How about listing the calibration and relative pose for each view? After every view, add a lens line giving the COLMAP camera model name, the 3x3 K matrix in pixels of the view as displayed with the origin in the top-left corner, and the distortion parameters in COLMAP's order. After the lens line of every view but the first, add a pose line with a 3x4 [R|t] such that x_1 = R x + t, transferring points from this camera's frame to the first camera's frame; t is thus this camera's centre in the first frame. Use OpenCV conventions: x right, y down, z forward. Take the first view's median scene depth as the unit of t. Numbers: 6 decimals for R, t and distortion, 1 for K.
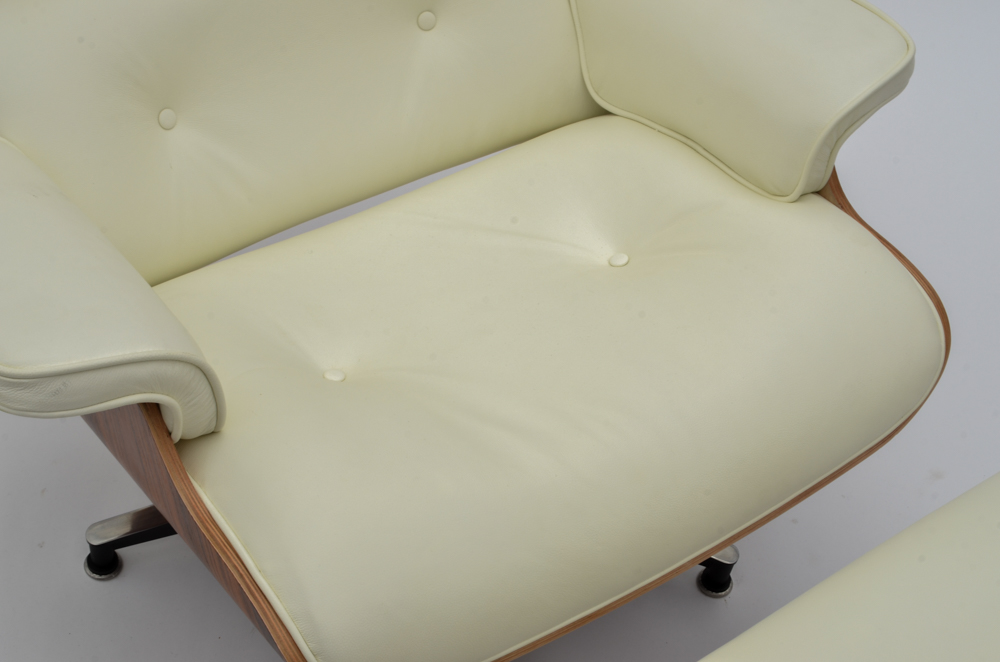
lens RADIAL K [[1714.3, 0, 504.5], [0, 1714.3, 330.3], [0, 0, 1]] dist [0.017212, 0.000000]
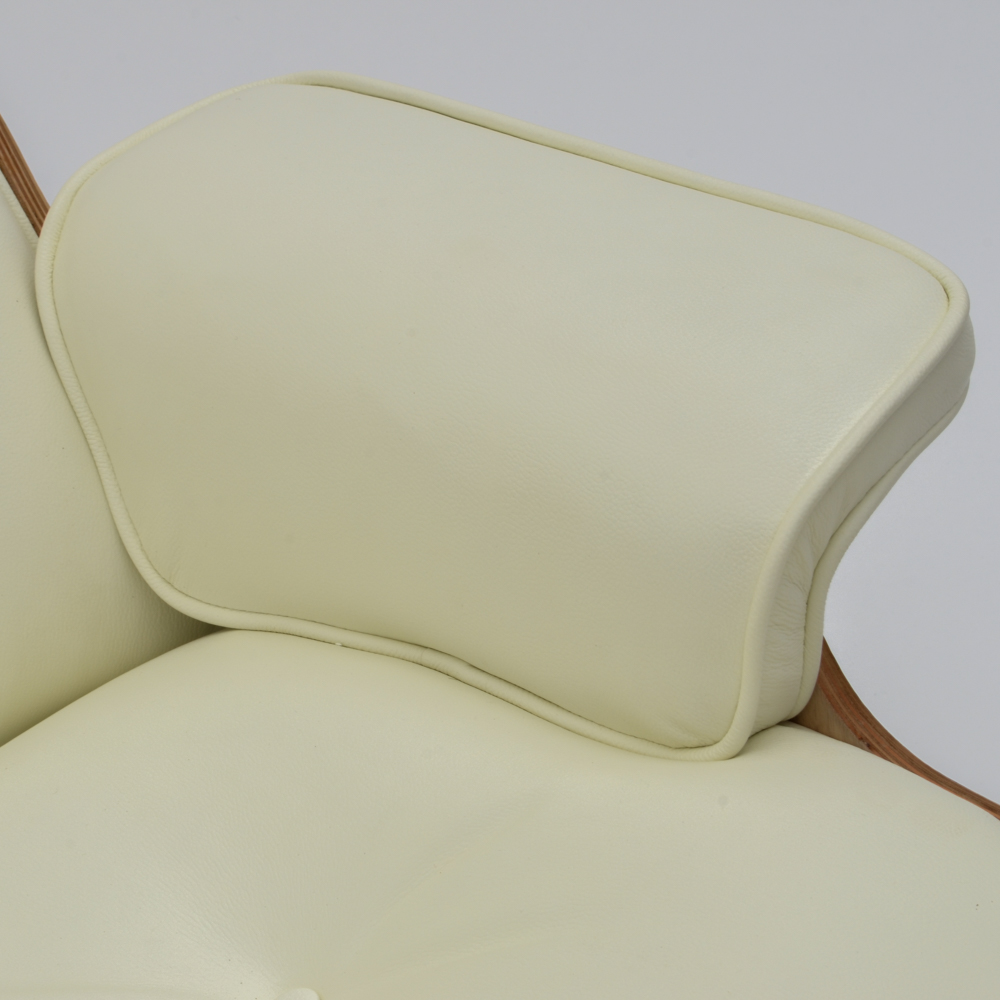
lens RADIAL K [[3247.5, 0, 499.3], [0, 3247.5, 499.2], [0, 0, 1]] dist [0.164955, 0.000000]
pose [[0.978144, -0.175734, 0.111141, 0.053407], [0.194924, 0.961052, -0.195917, -0.002583], [-0.072383, 0.213299, 0.974302, 0.326338]]
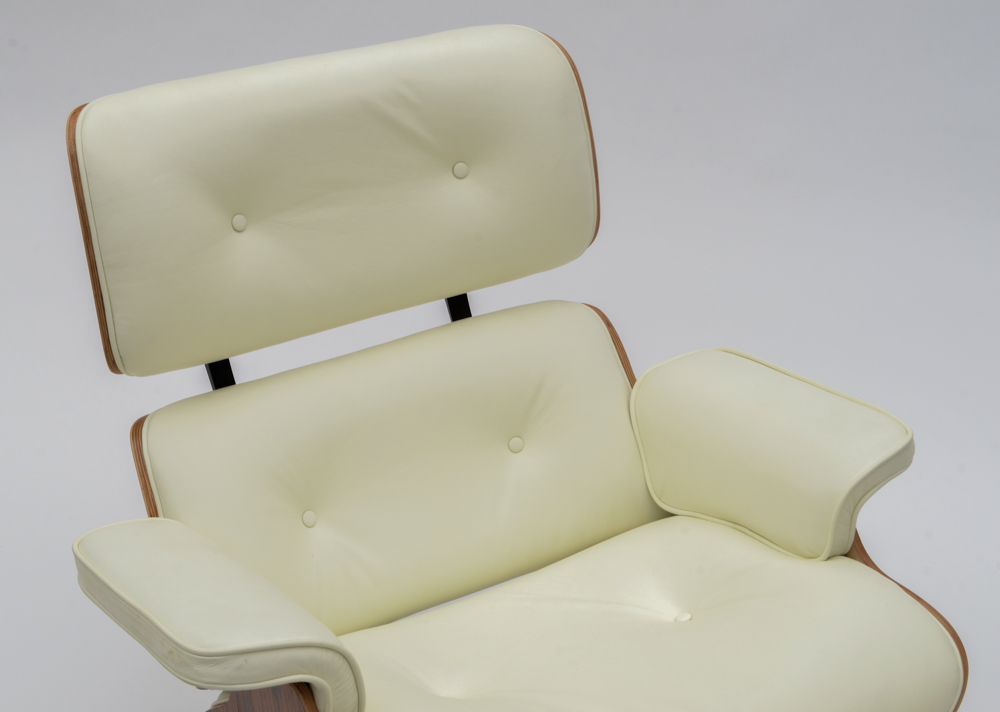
lens RADIAL K [[1939.2, 0, 492.2], [0, 1939.2, 349.6], [0, 0, 1]] dist [0.075987, 0.000000]
pose [[0.997212, -0.051834, -0.053672, 0.016641], [0.030549, 0.939892, -0.340102, 0.242645], [0.068075, 0.337514, 0.938856, -0.347355]]
